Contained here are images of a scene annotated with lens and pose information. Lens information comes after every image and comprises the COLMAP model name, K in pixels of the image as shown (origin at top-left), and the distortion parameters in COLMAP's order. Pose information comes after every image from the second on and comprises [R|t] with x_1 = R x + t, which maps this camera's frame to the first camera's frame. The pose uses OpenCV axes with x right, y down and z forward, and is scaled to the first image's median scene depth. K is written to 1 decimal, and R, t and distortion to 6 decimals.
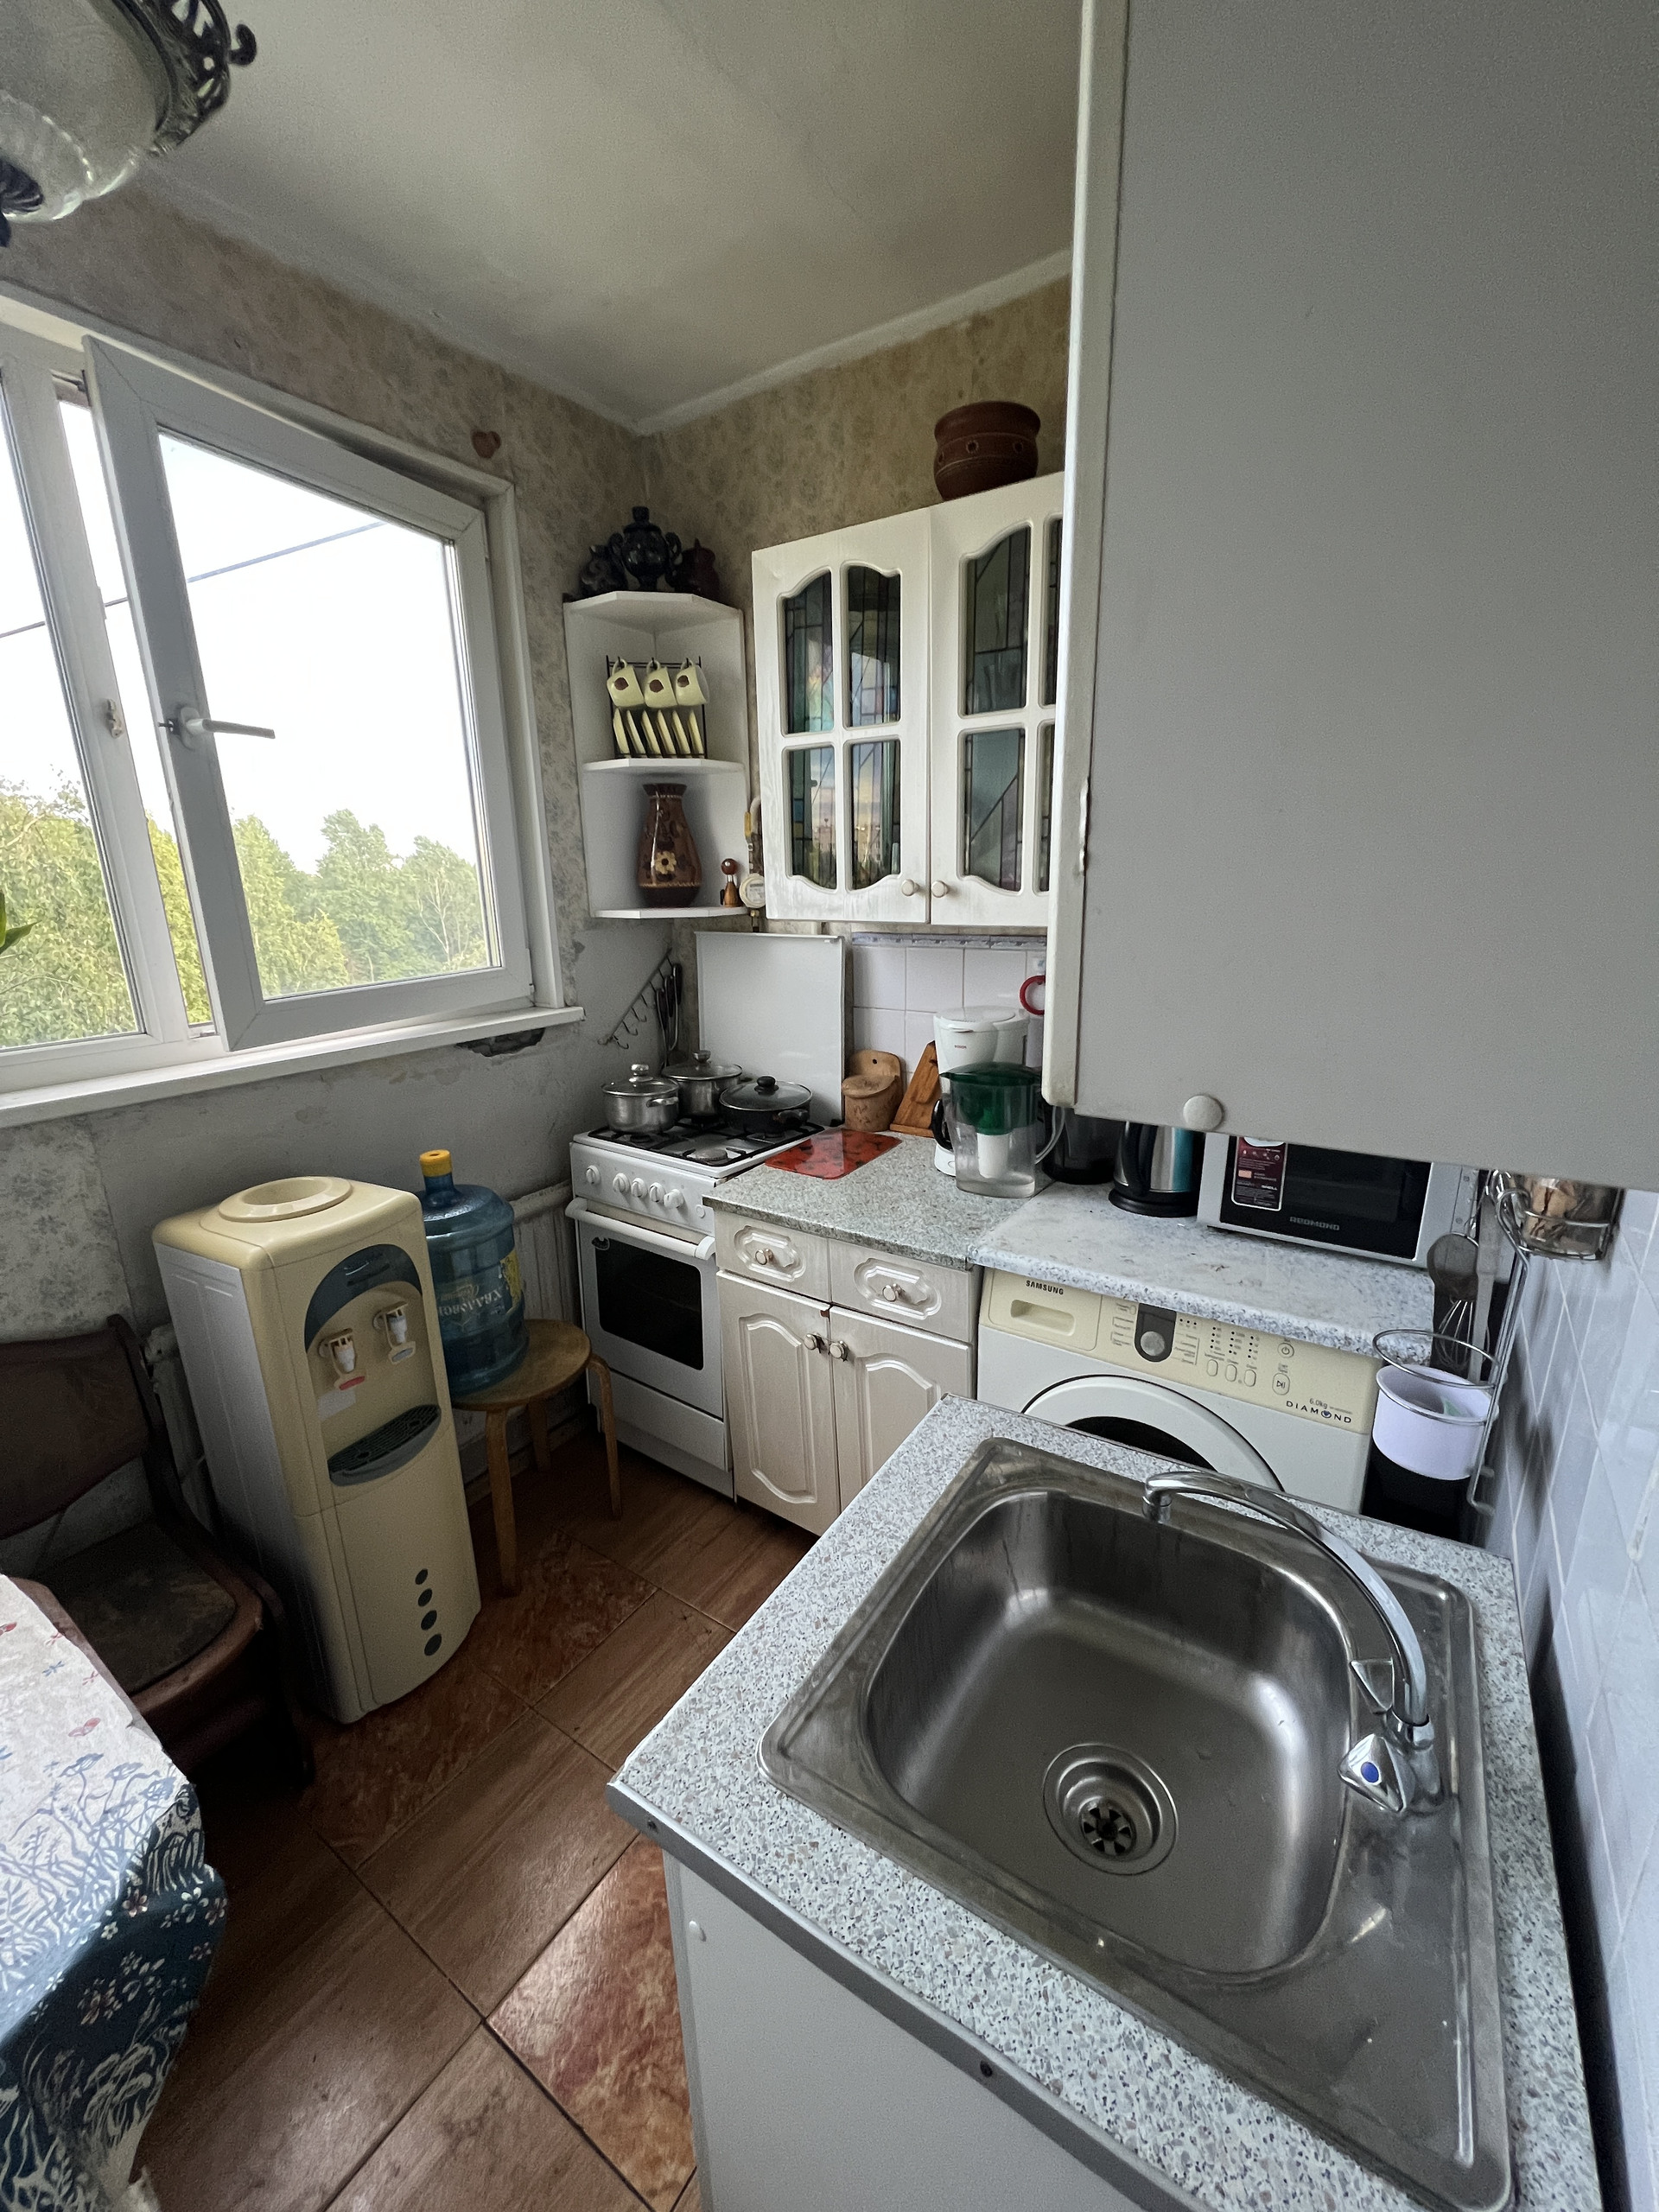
lens RADIAL K [[882.8, 0, 831.2], [0, 882.8, 1105.7], [0, 0, 1]] dist [-0.000277, 0.000113]
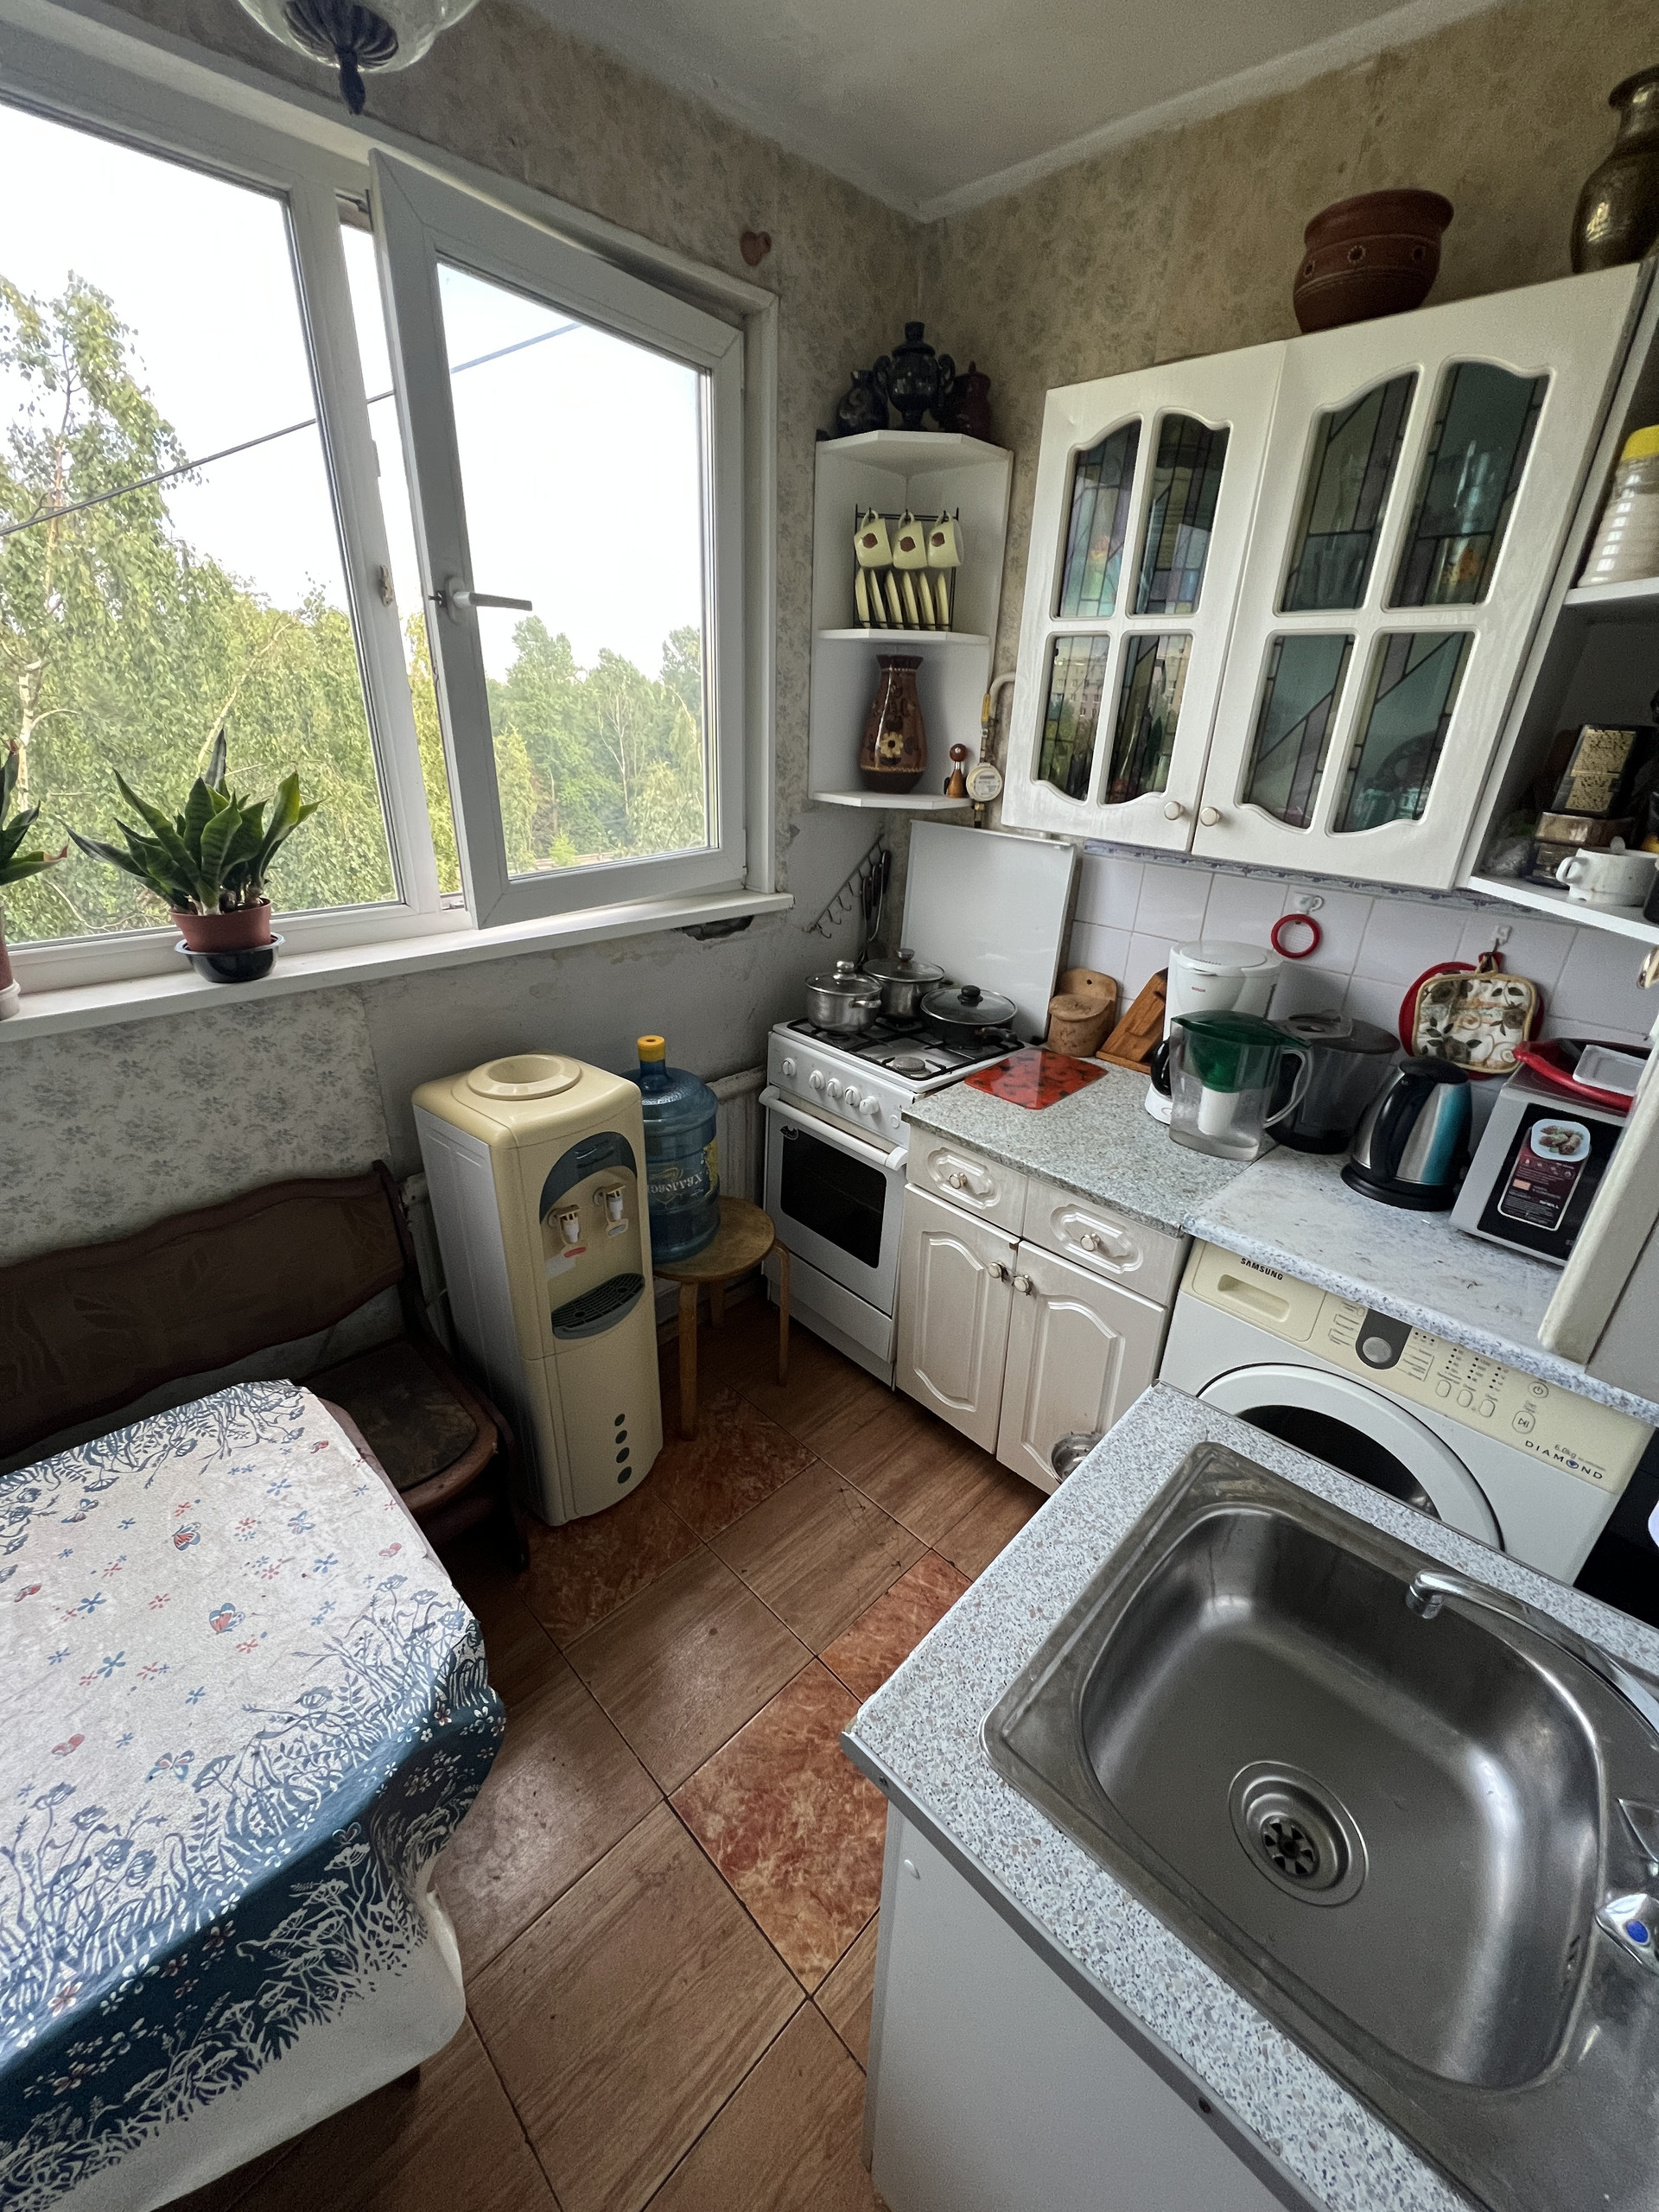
lens RADIAL K [[883.2, 0, 831.8], [0, 883.2, 1107.6], [0, 0, 1]] dist [-0.001428, 0.000099]
pose [[0.980137, 0.127117, -0.152226, -0.082305], [-0.099912, 0.979544, 0.174673, -0.077690], [0.171316, -0.155994, 0.972788, 0.019567]]
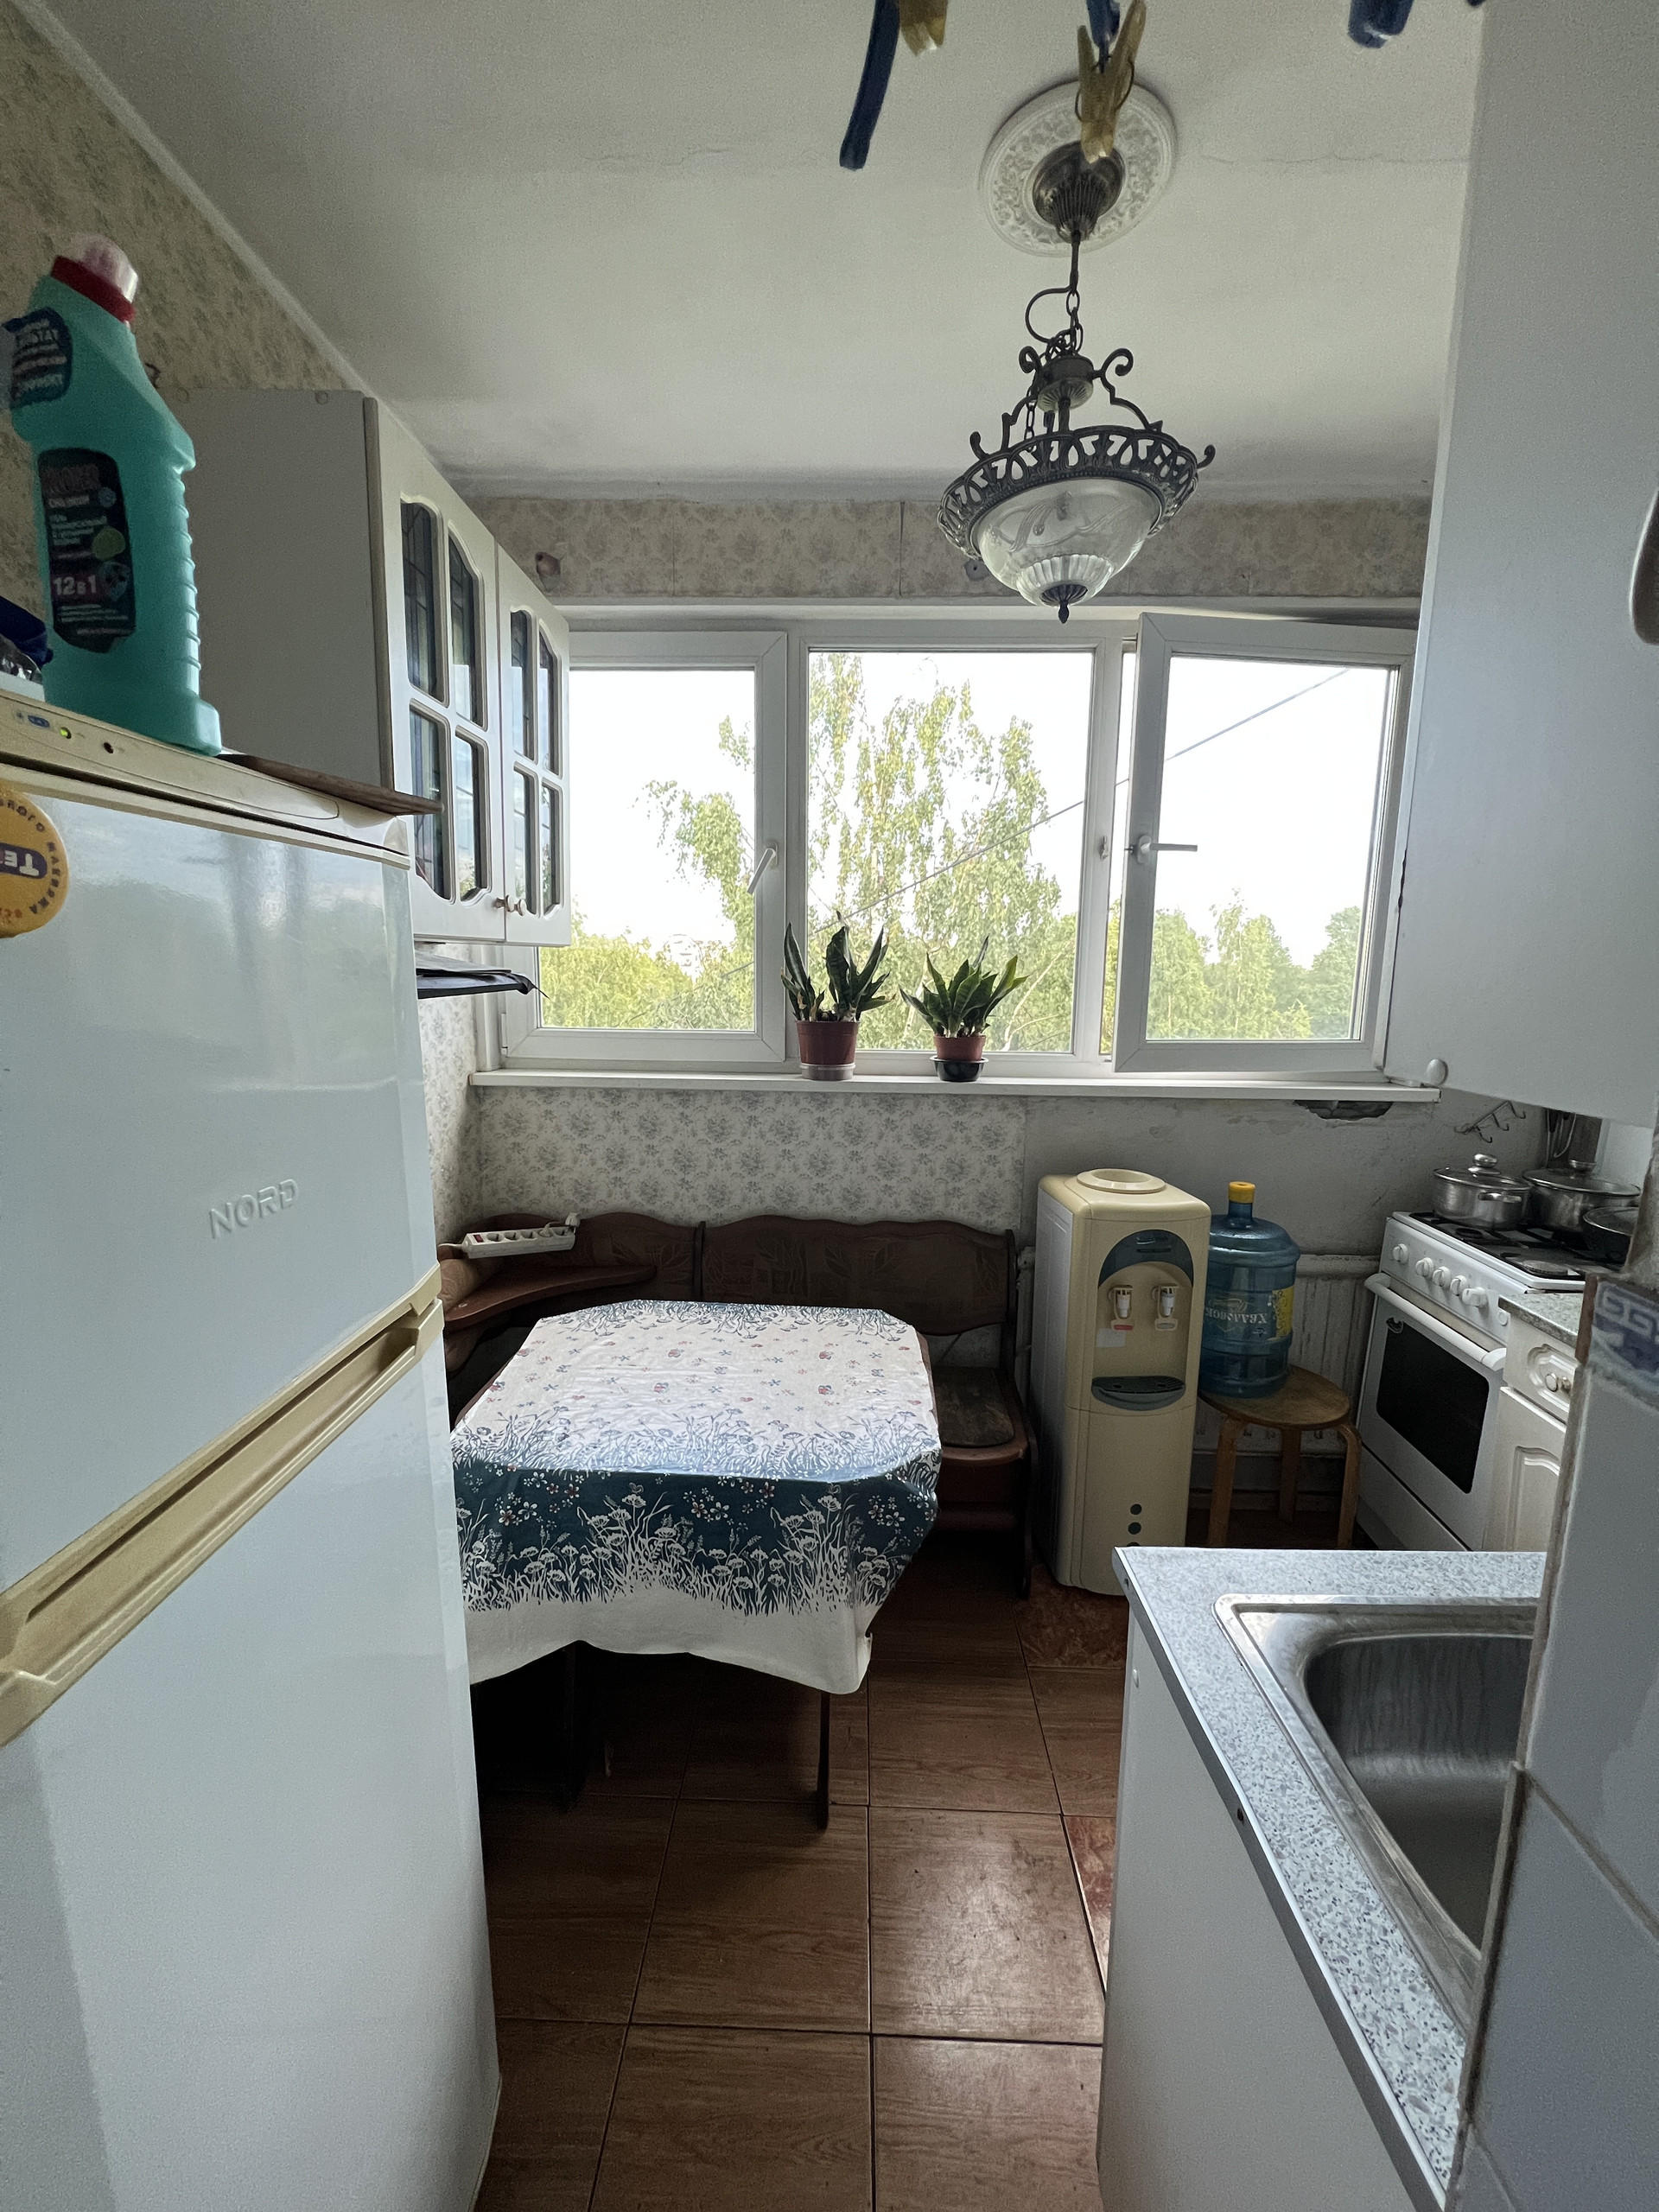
lens RADIAL K [[872.4, 0, 824.0], [0, 872.4, 1109.4], [0, 0, 1]] dist [-0.013107, 0.000037]
pose [[0.525889, 0.159883, -0.835391, 0.235614], [-0.238757, 0.970433, 0.035428, 0.055656], [0.816356, 0.180824, 0.548513, -0.123629]]
